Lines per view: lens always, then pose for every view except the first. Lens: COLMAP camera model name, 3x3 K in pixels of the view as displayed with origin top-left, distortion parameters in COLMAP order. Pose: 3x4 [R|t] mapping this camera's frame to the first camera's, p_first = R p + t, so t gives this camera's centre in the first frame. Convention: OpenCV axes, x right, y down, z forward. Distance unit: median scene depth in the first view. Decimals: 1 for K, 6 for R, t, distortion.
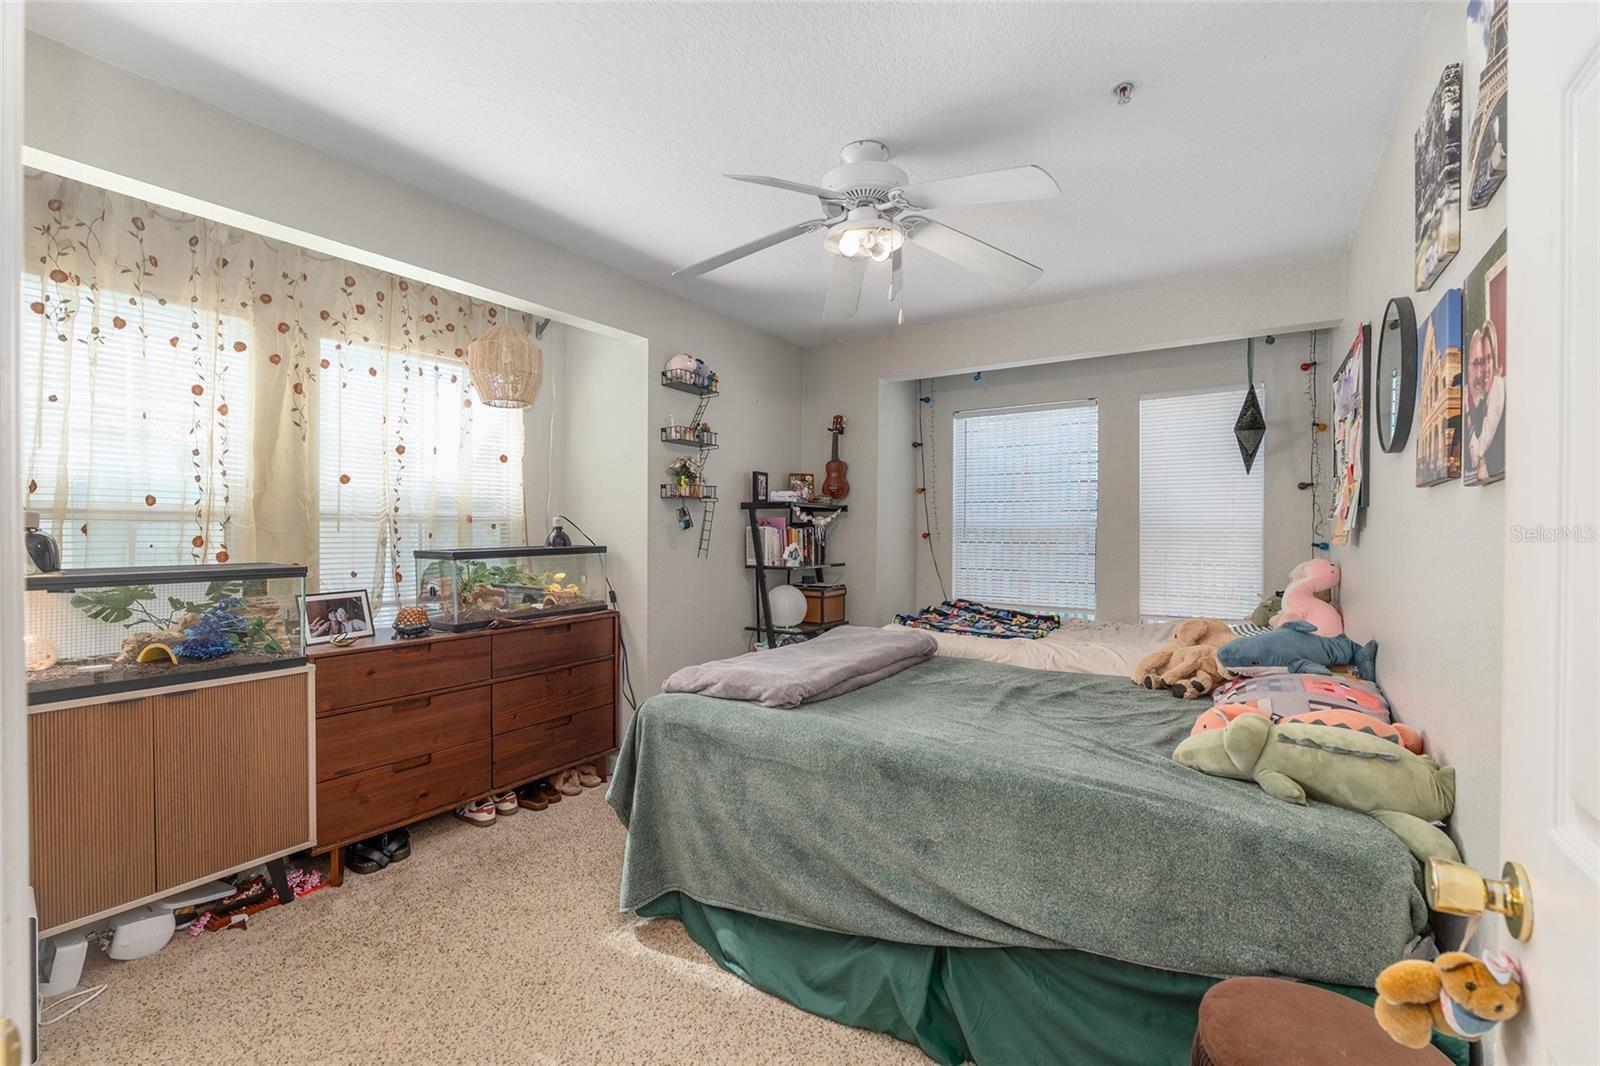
lens RADIAL K [[697.6, 0, 807.3], [0, 697.6, 537.0], [0, 0, 1]] dist [-0.006554, 0.001110]
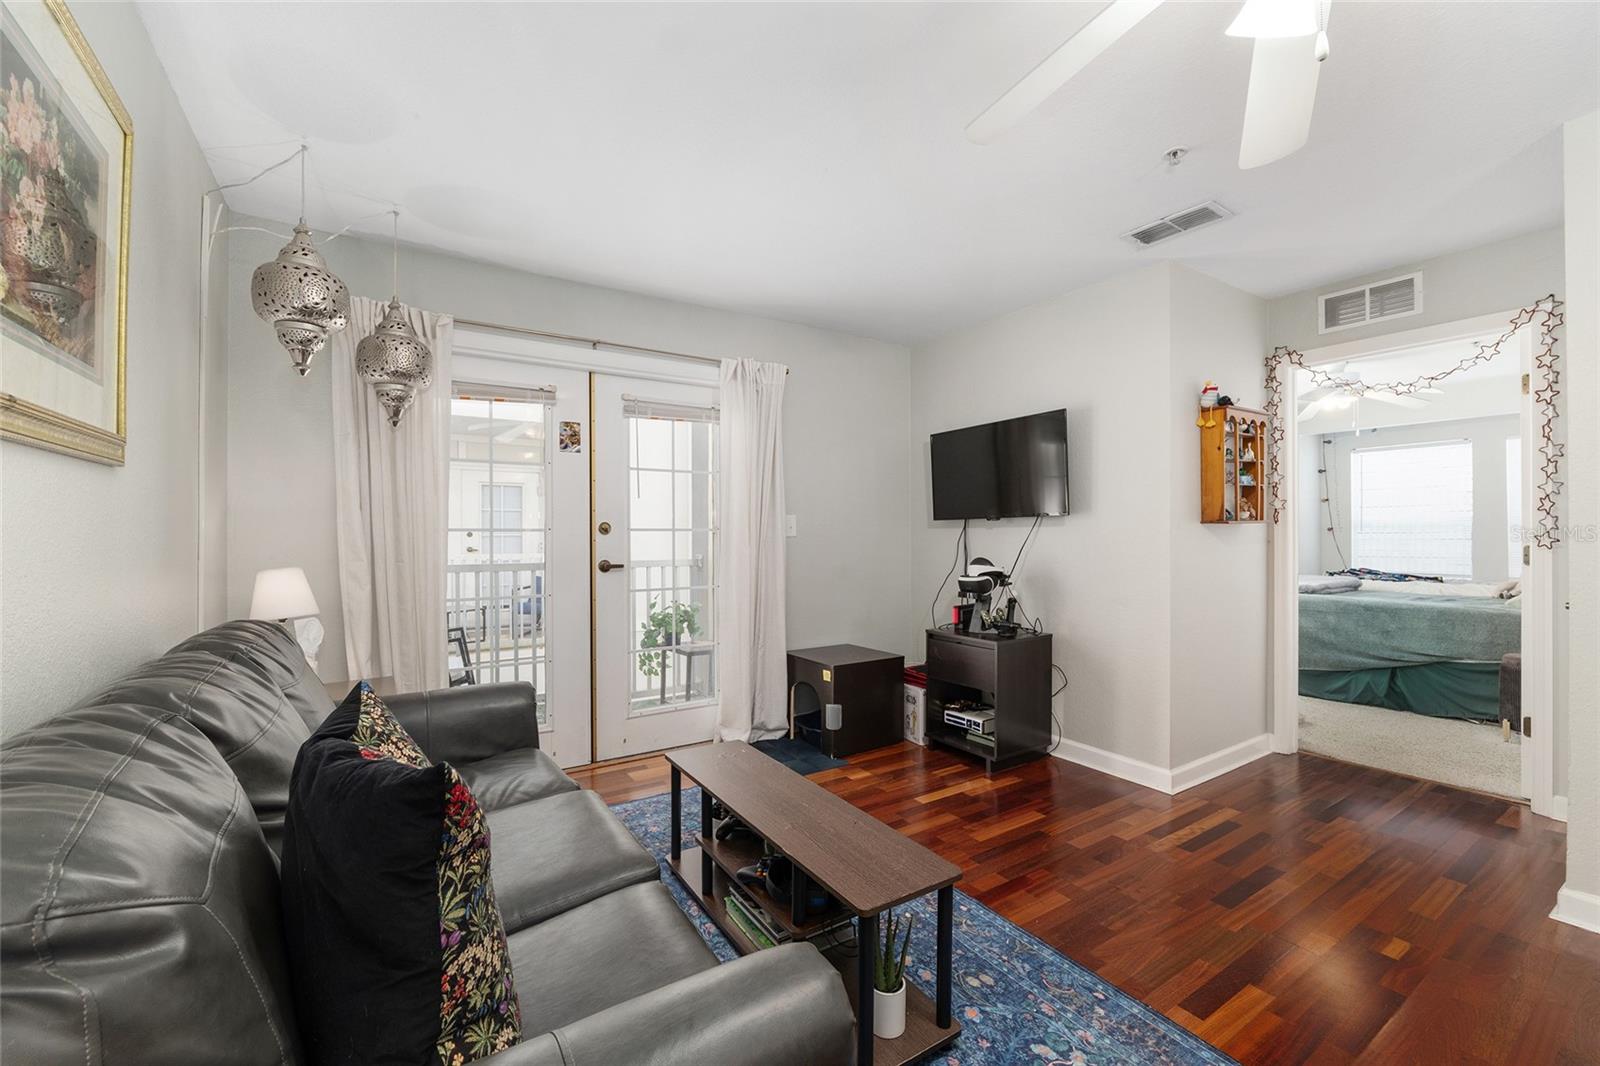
lens RADIAL K [[658.0, 0, 797.9], [0, 658.0, 536.2], [0, 0, 1]] dist [-0.014815, 0.001480]
pose [[0.911190, -0.009239, -0.411884, -0.384555], [0.005724, 0.999936, -0.009767, 0.026040], [0.411947, 0.006541, 0.911184, -1.004069]]
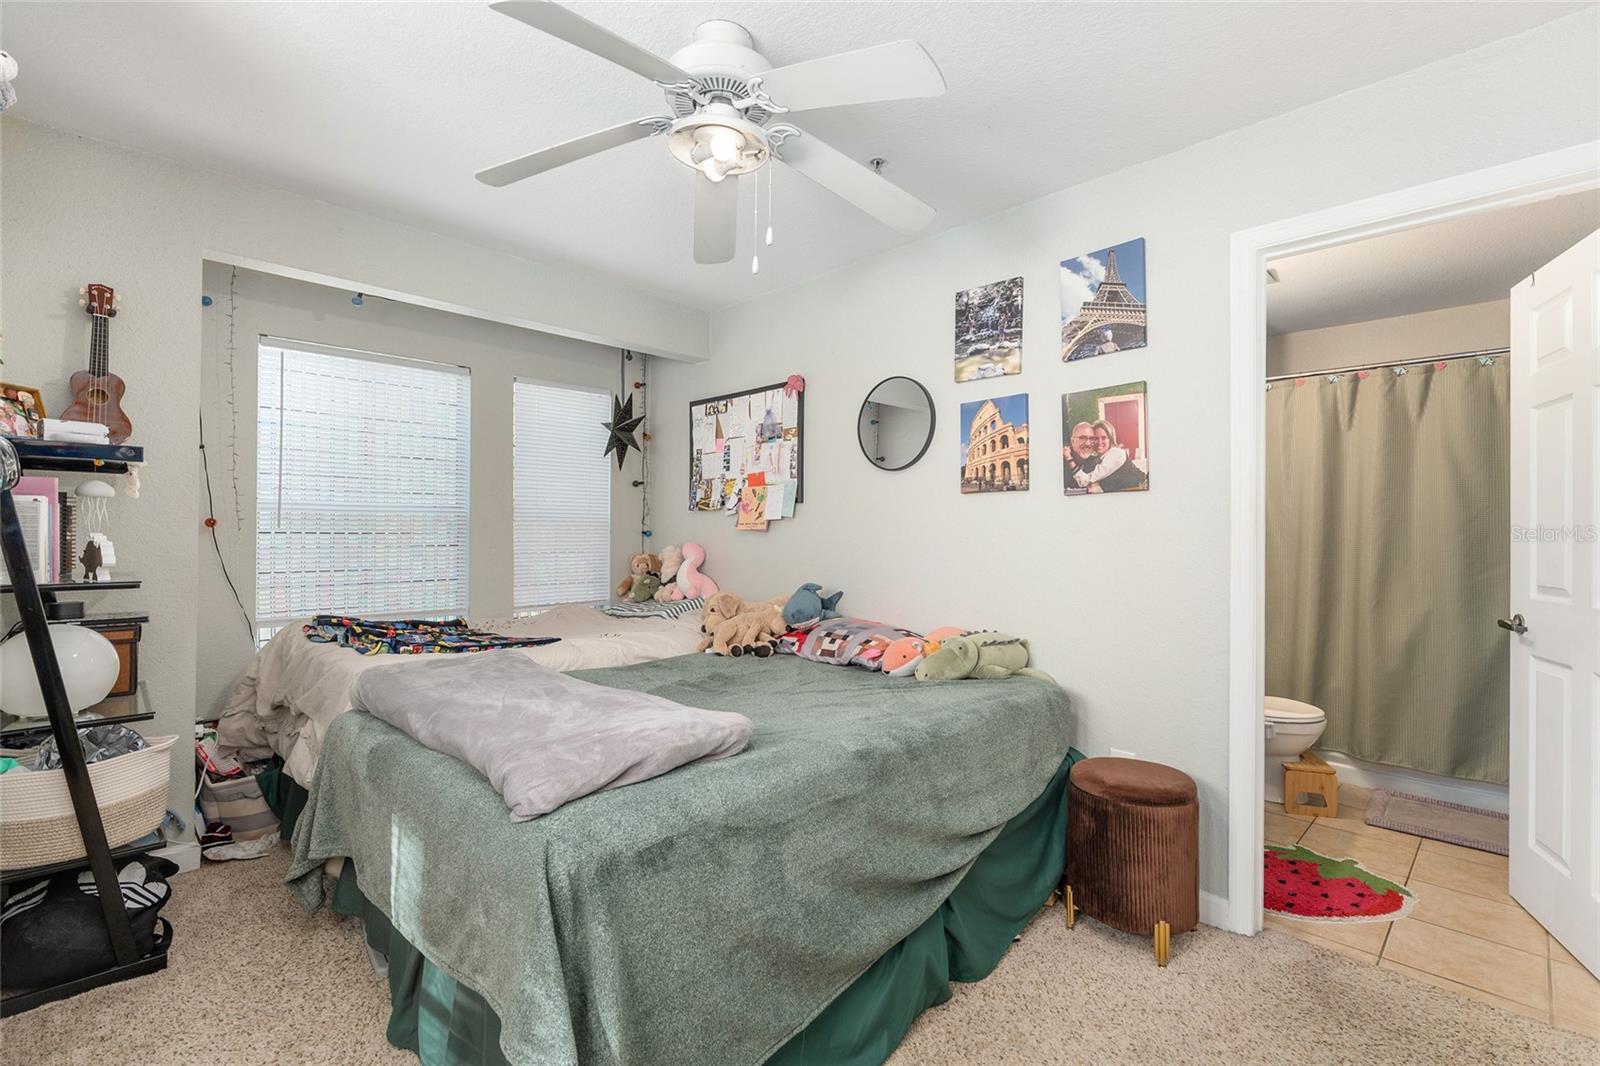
lens RADIAL K [[735.3, 0, 793.5], [0, 735.3, 534.5], [0, 0, 1]] dist [0.001466, -0.000107]
pose [[0.200642, -0.004286, 0.979655, -0.420573], [0.005620, 0.999979, 0.003224, 0.010645], [-0.979649, 0.004859, 0.200662, 0.432791]]
